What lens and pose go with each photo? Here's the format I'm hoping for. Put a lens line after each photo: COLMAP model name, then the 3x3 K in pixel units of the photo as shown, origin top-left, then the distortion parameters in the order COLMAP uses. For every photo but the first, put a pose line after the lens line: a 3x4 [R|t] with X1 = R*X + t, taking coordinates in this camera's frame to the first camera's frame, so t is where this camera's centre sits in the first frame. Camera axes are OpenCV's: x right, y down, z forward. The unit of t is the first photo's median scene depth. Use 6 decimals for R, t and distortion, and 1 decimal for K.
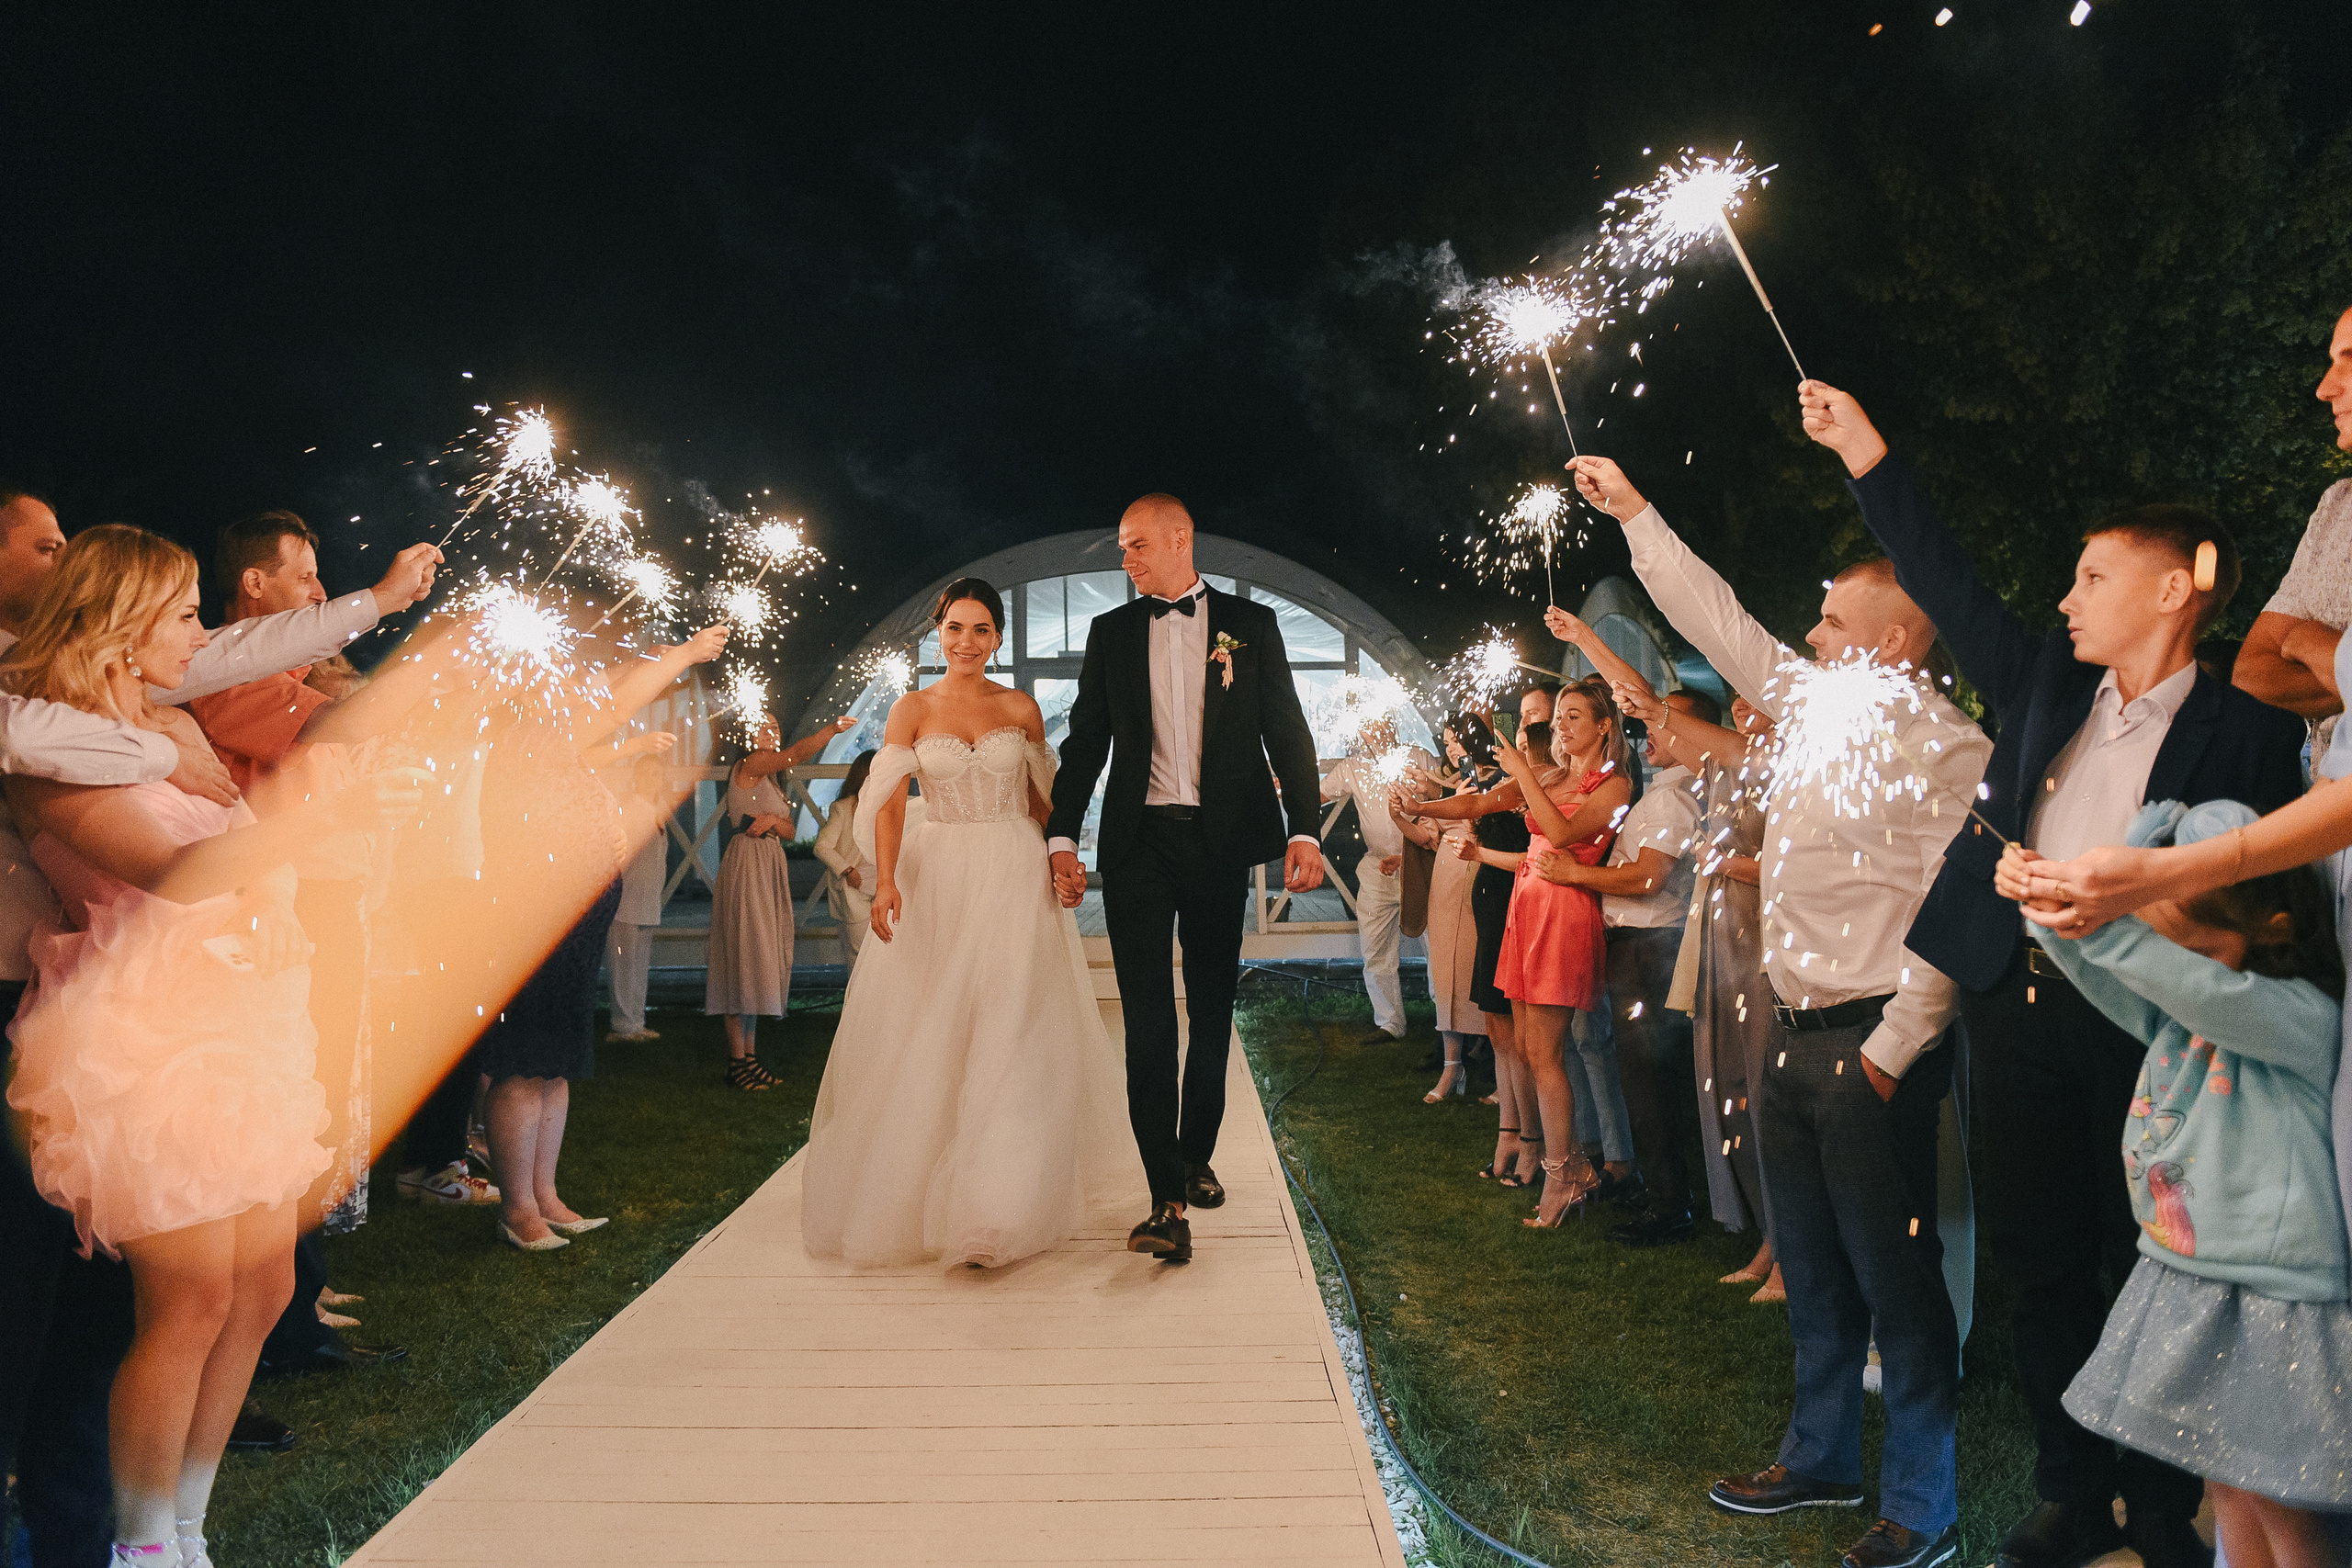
lens RADIAL K [[1576.1, 0, 1176.0], [0, 1576.1, 784.0], [0, 0, 1]] dist [-0.047059, 0.000335]
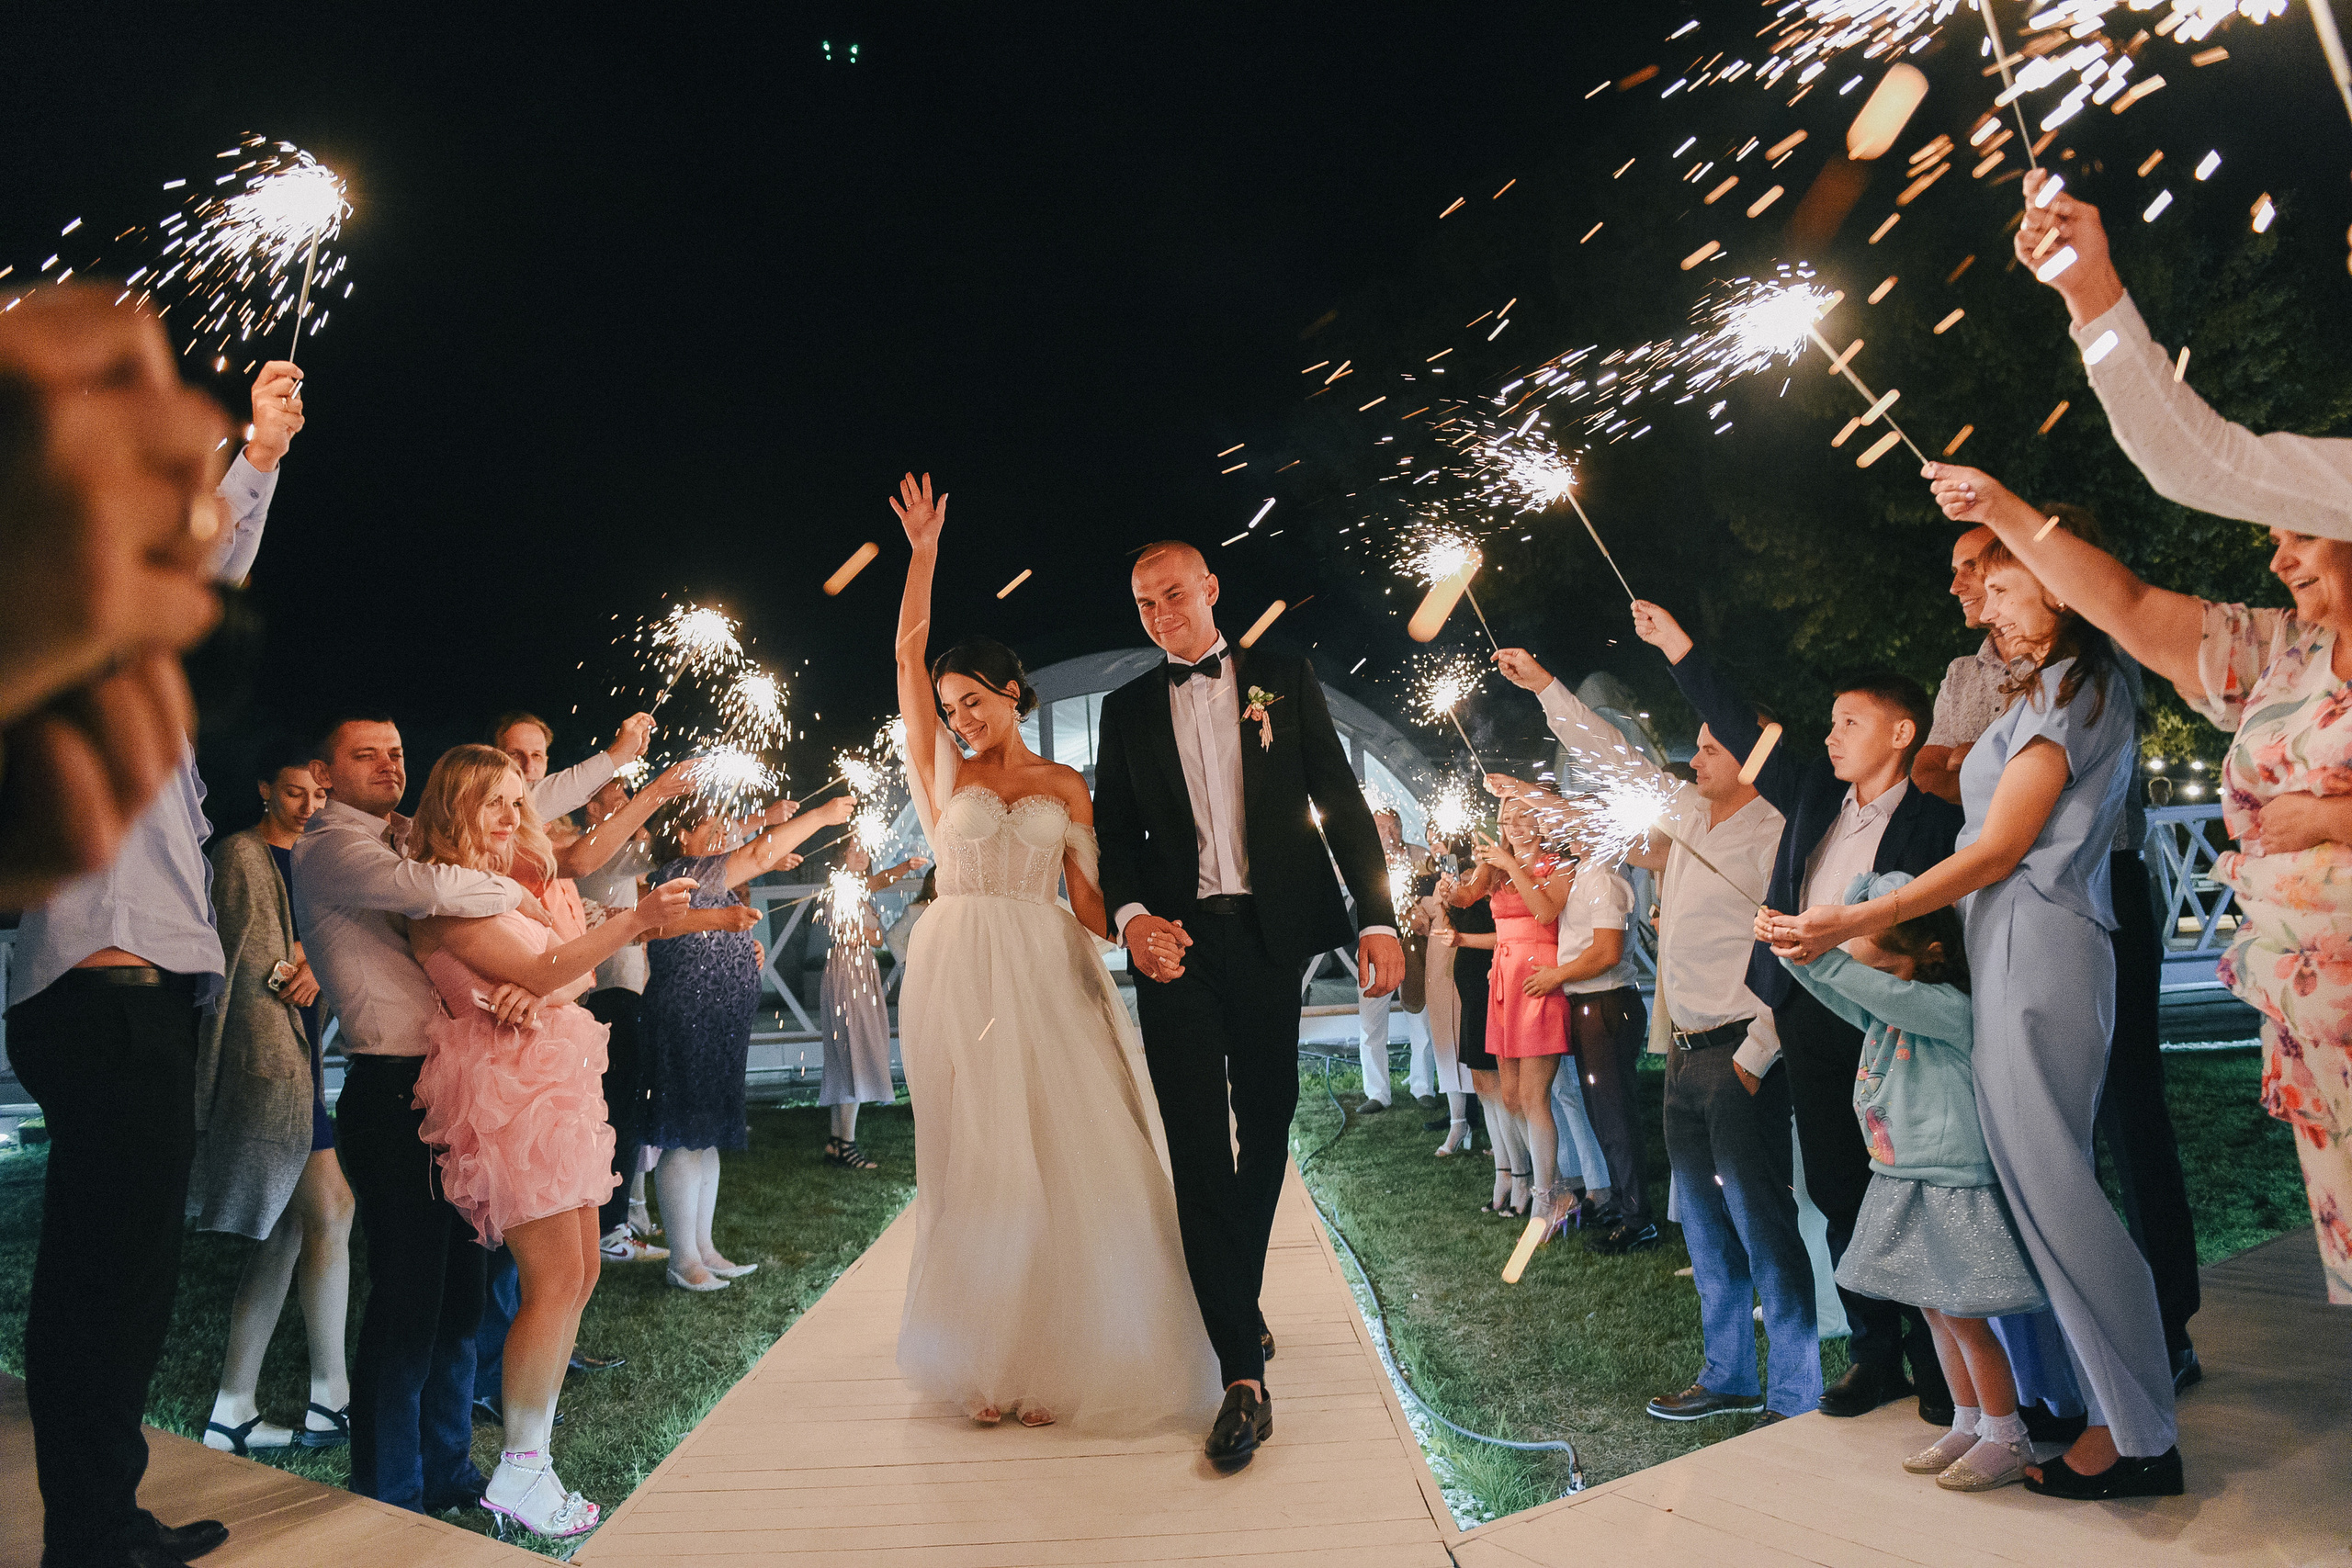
lens RADIAL K [[1575.9, 0, 1173.4], [0, 1575.9, 791.5], [0, 0, 1]] dist [-0.043842, 0.000218]
pose [[0.999145, -0.040415, -0.008763, -0.019587], [0.039833, 0.997482, -0.058679, -0.003929], [0.011112, 0.058280, 0.998238, -0.271884]]
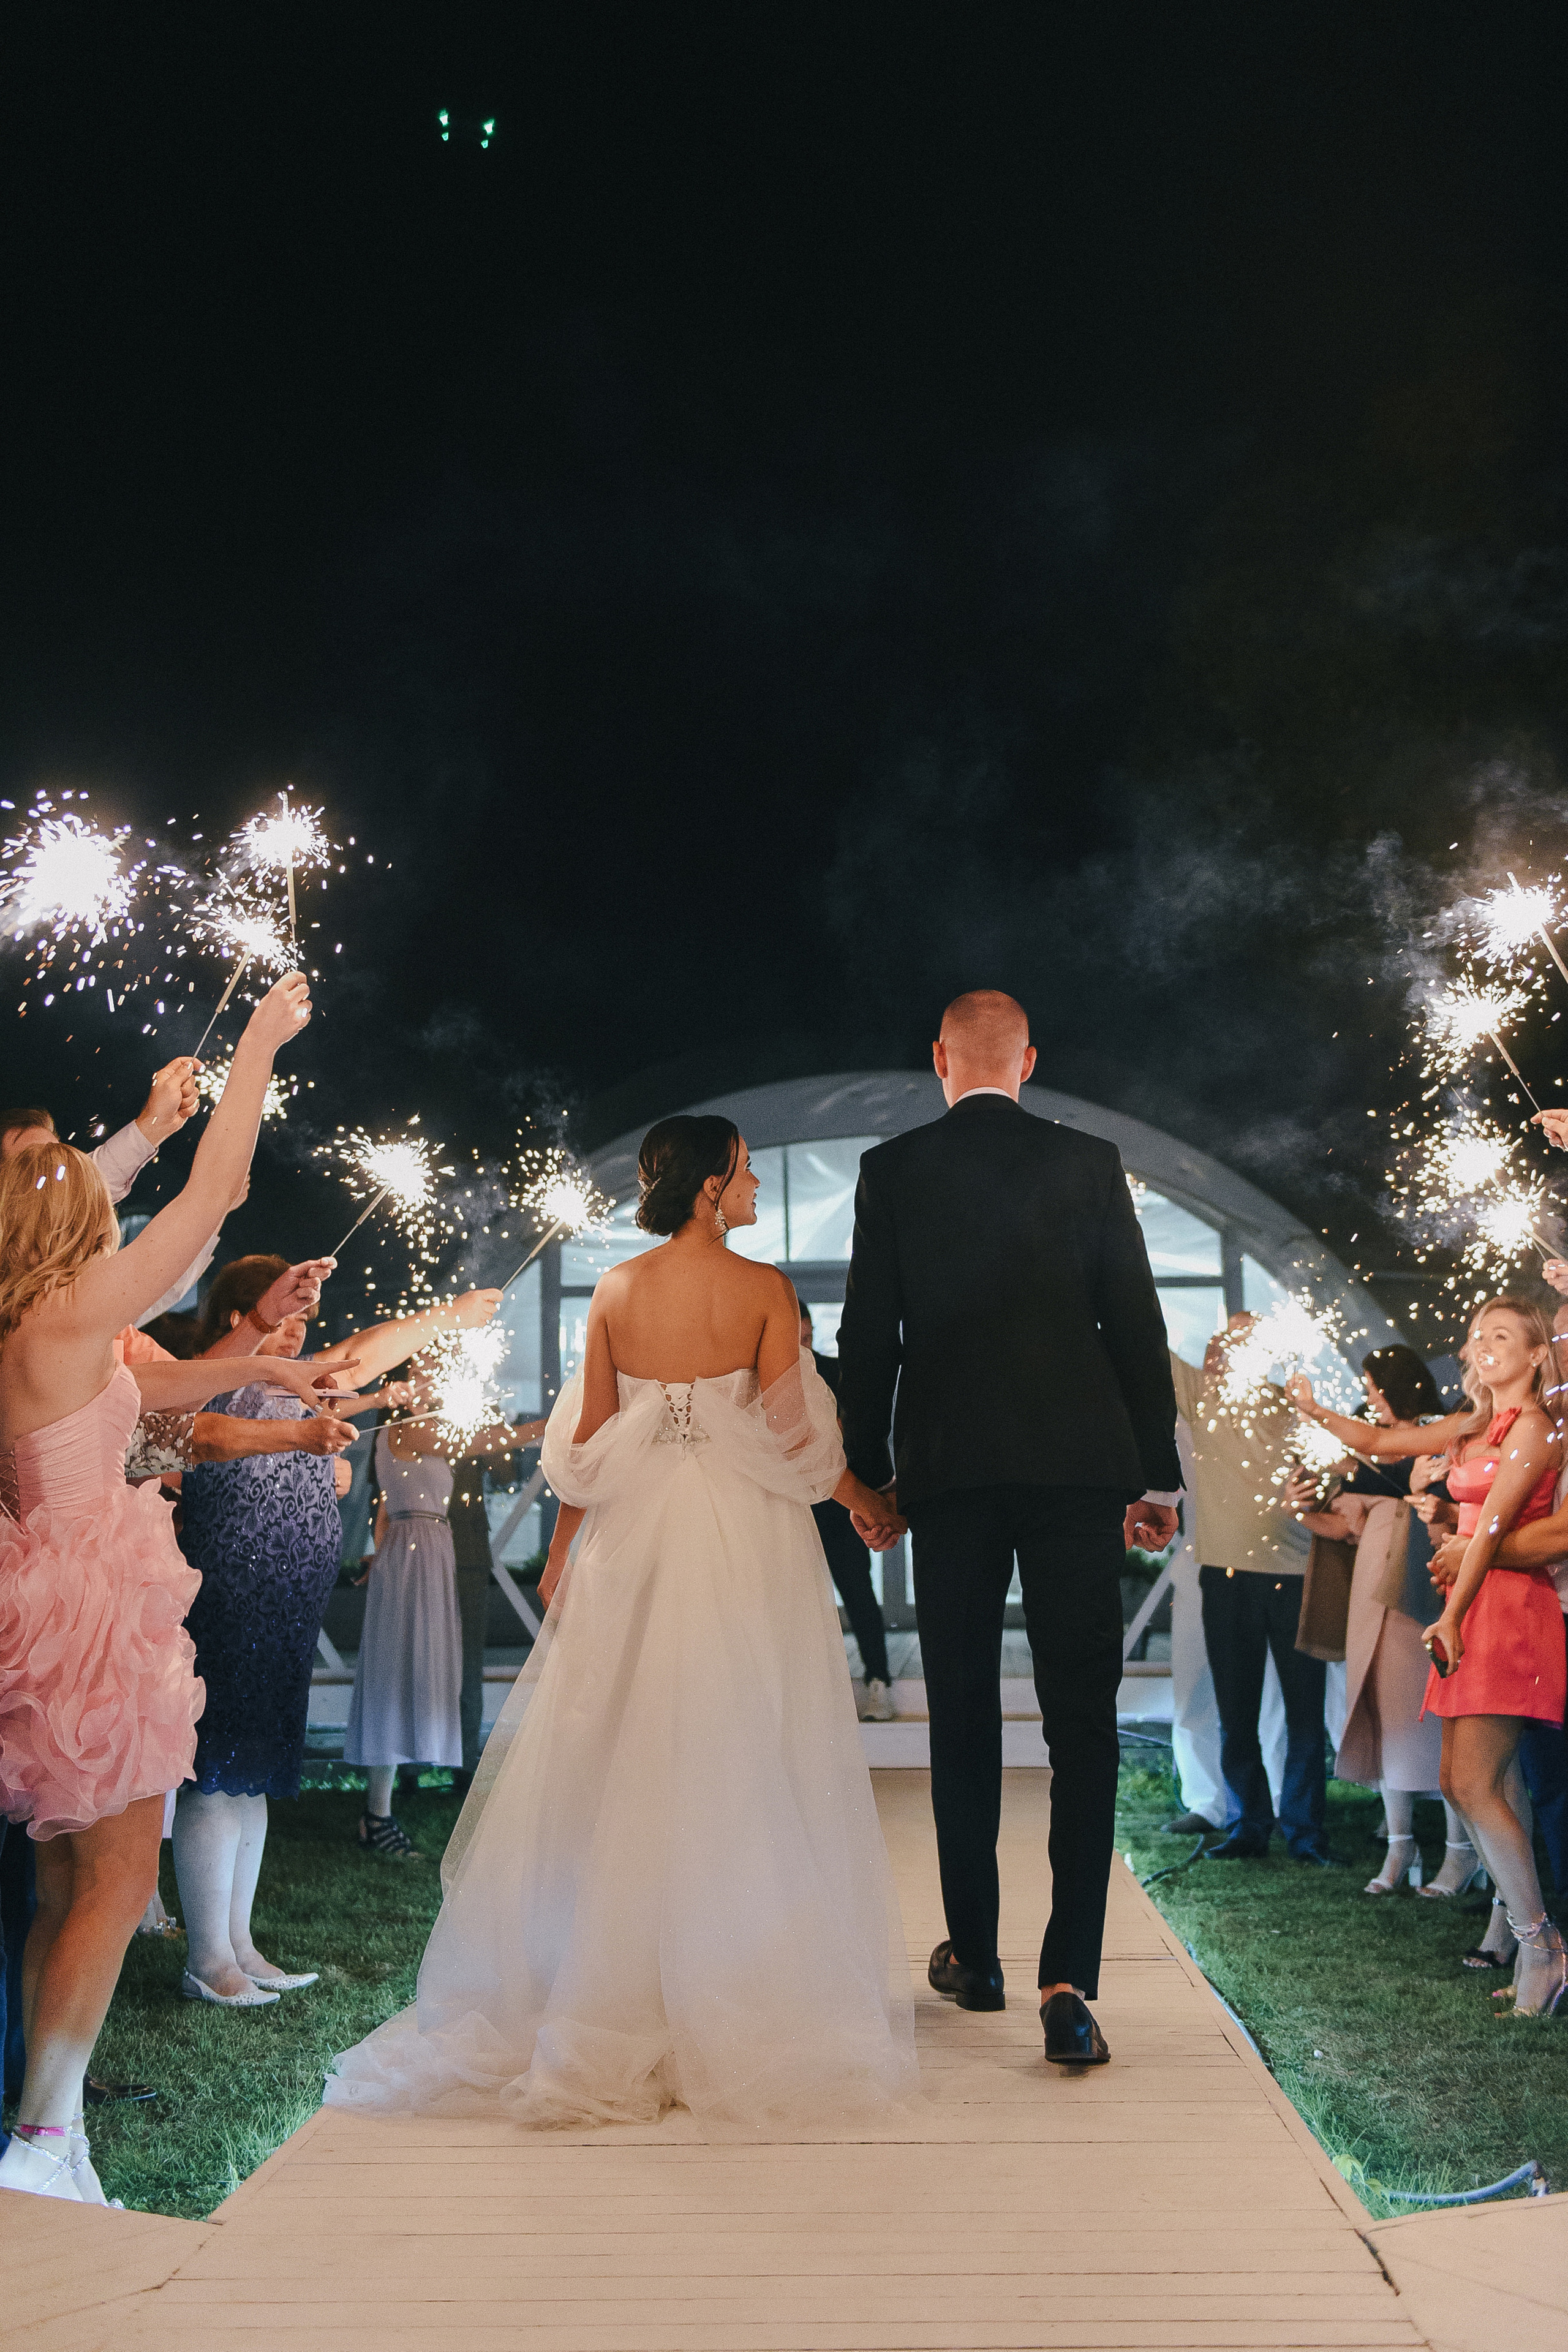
lens RADIAL K [[2783.3, 0, 770.6], [0, 2783.3, 1174.7], [0, 0, 1]] dist [0.085565, -0.016964]
pose [[0.998601, -0.005981, -0.052537, -0.064160], [-0.000021, 0.993538, -0.113504, 0.041679], [0.052876, 0.113346, 0.992148, -0.556685]]
